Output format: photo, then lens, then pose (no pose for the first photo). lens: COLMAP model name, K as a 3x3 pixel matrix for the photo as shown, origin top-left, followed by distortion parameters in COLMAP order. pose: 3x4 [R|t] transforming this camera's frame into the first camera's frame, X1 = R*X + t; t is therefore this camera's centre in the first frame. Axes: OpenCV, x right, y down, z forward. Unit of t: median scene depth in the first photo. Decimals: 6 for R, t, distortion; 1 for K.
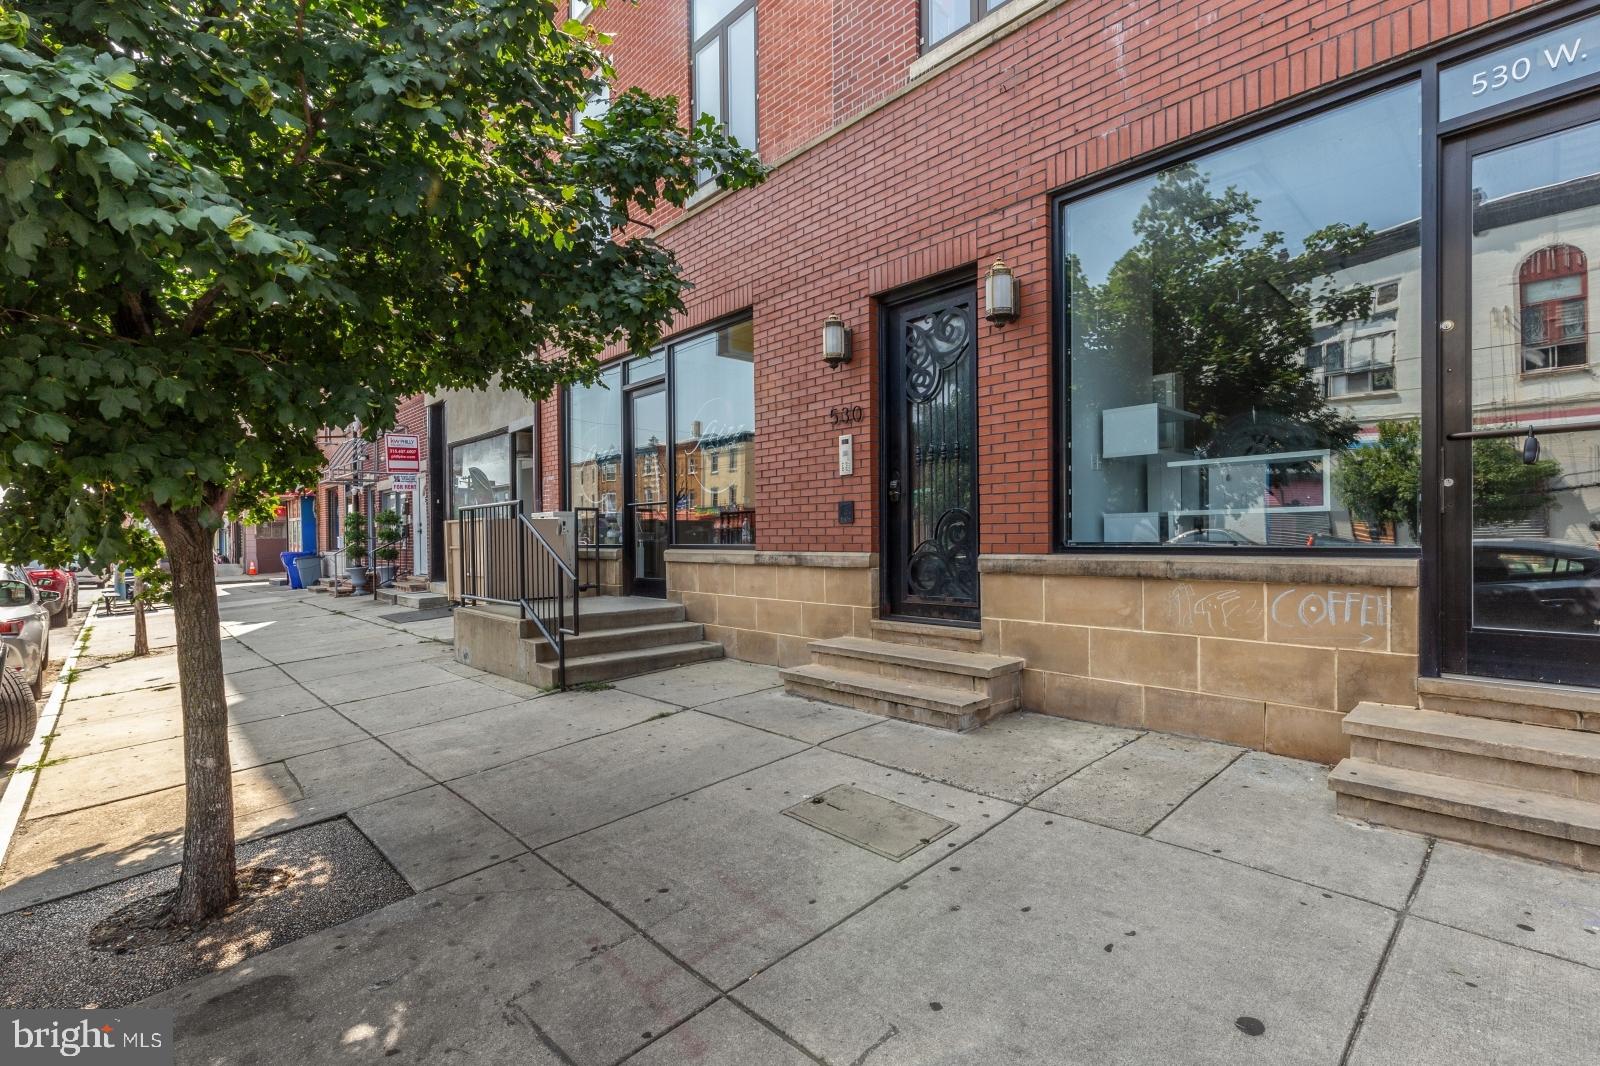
lens RADIAL K [[737.6, 0, 797.3], [0, 737.6, 555.5], [0, 0, 1]] dist [0.000980, -0.000147]
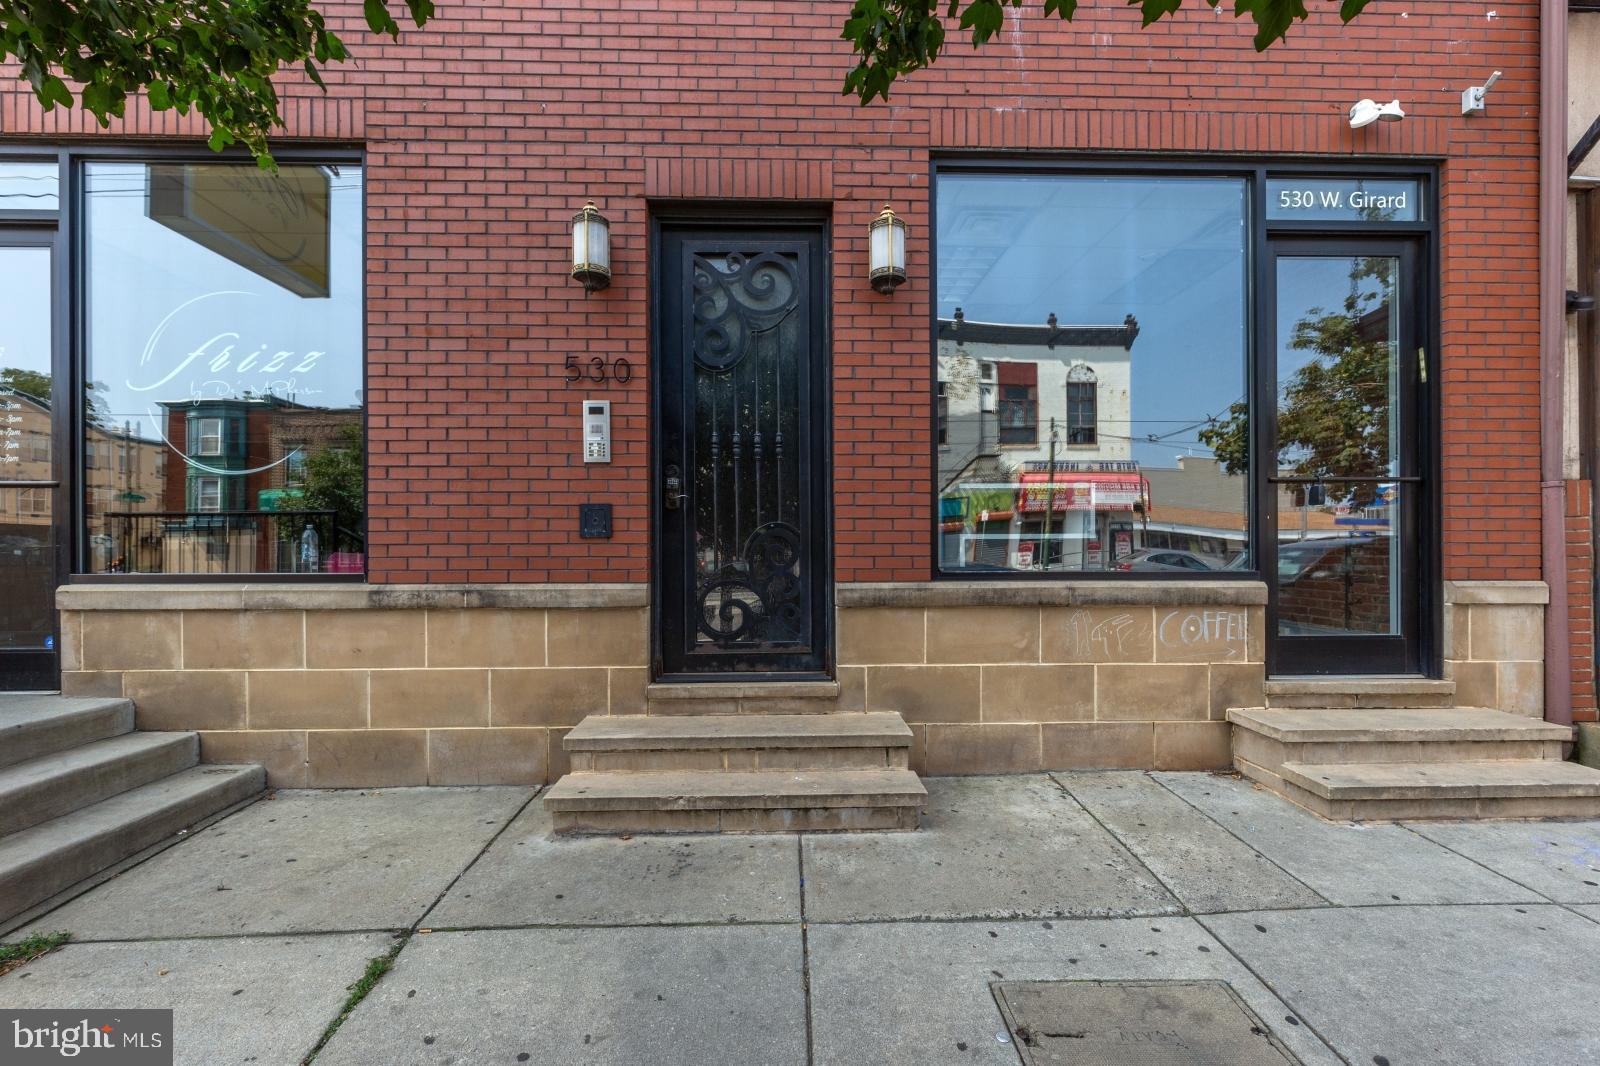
lens RADIAL K [[737.6, 0, 797.3], [0, 737.6, 555.5], [0, 0, 1]] dist [0.000980, -0.000147]
pose [[0.650064, 0.003248, 0.759872, -0.381717], [0.015169, 0.999736, -0.017251, -0.018893], [-0.759728, 0.022741, 0.649843, 0.565793]]
